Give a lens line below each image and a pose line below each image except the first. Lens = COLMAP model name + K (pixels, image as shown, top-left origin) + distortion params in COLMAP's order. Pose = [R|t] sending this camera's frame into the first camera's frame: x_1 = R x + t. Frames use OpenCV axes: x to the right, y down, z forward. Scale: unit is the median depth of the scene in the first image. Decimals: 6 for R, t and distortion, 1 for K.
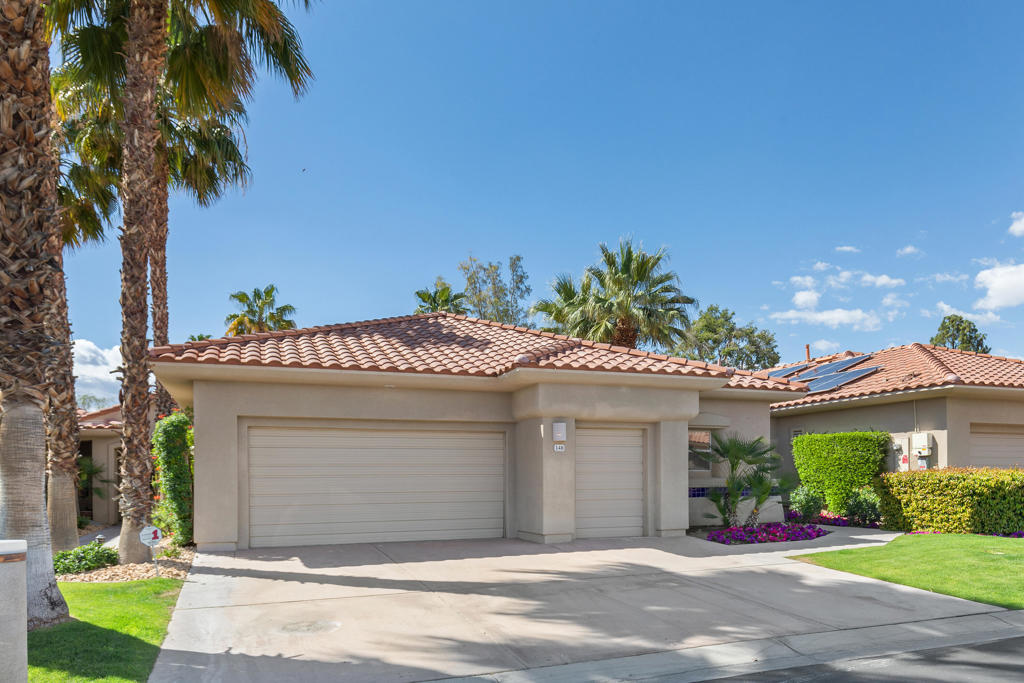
lens RADIAL K [[660.9, 0, 512.1], [0, 660.9, 357.8], [0, 0, 1]] dist [0.013310, 0.002657]
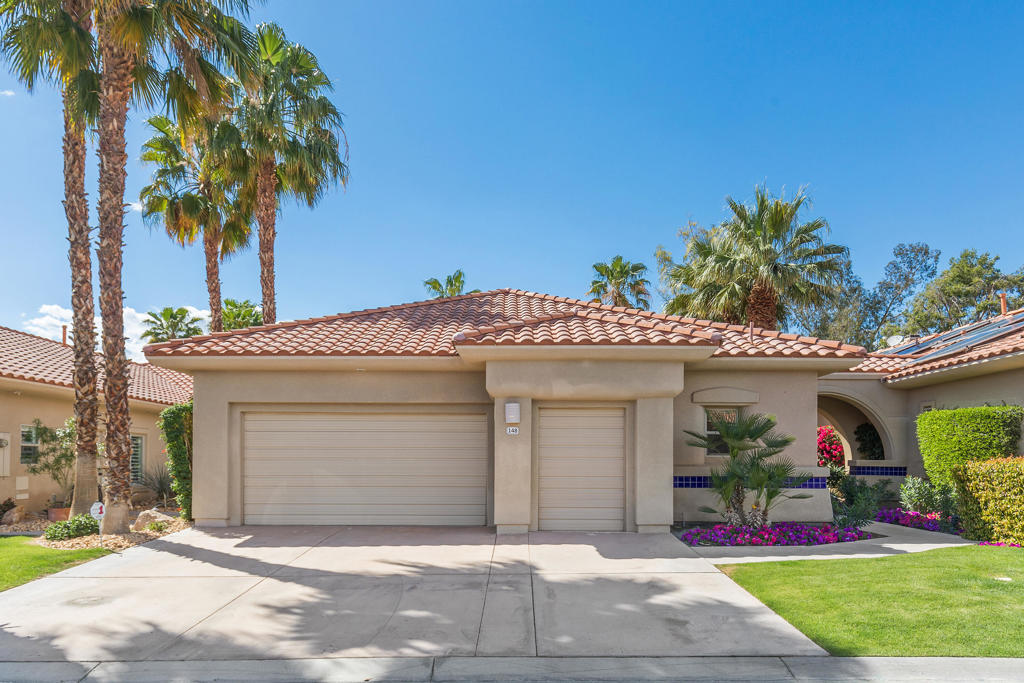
lens RADIAL K [[682.4, 0, 512.8], [0, 682.4, 333.0], [0, 0, 1]] dist [0.012112, 0.003003]
pose [[0.936220, -0.053920, -0.347253, 0.407664], [0.053145, 0.998518, -0.011761, 0.011829], [0.347373, -0.007444, 0.937698, 0.110398]]
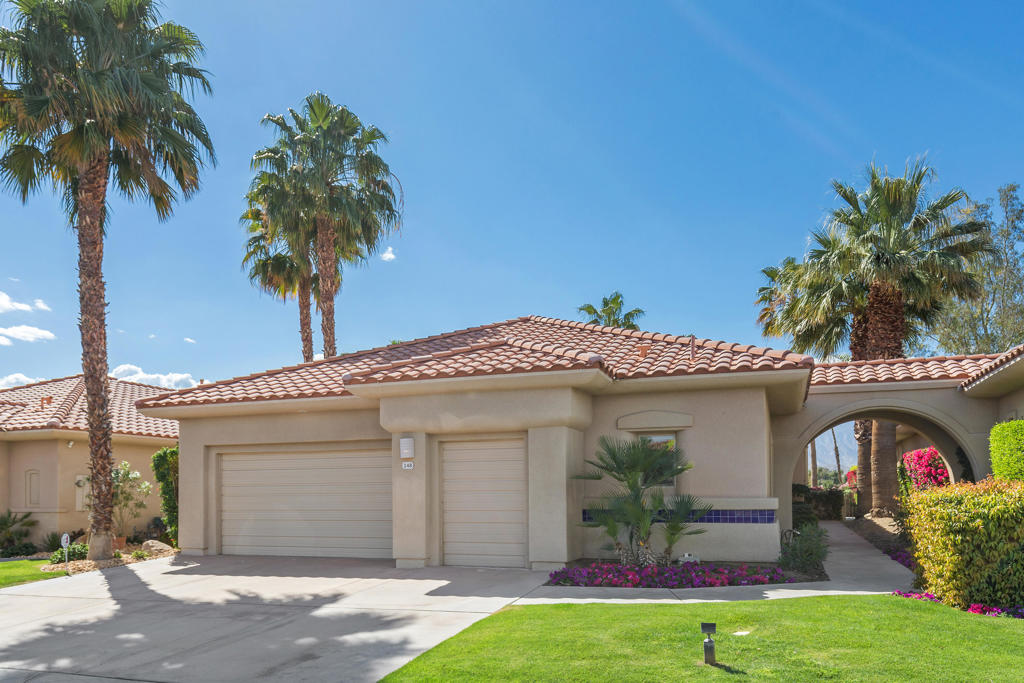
lens RADIAL K [[709.4, 0, 512.0], [0, 709.4, 341.5], [0, 0, 1]] dist [0.002372, -0.001485]
pose [[0.768515, -0.130930, -0.626292, 0.833975], [0.119008, 0.991009, -0.061144, 0.042079], [0.628667, -0.027544, 0.777187, 0.321974]]
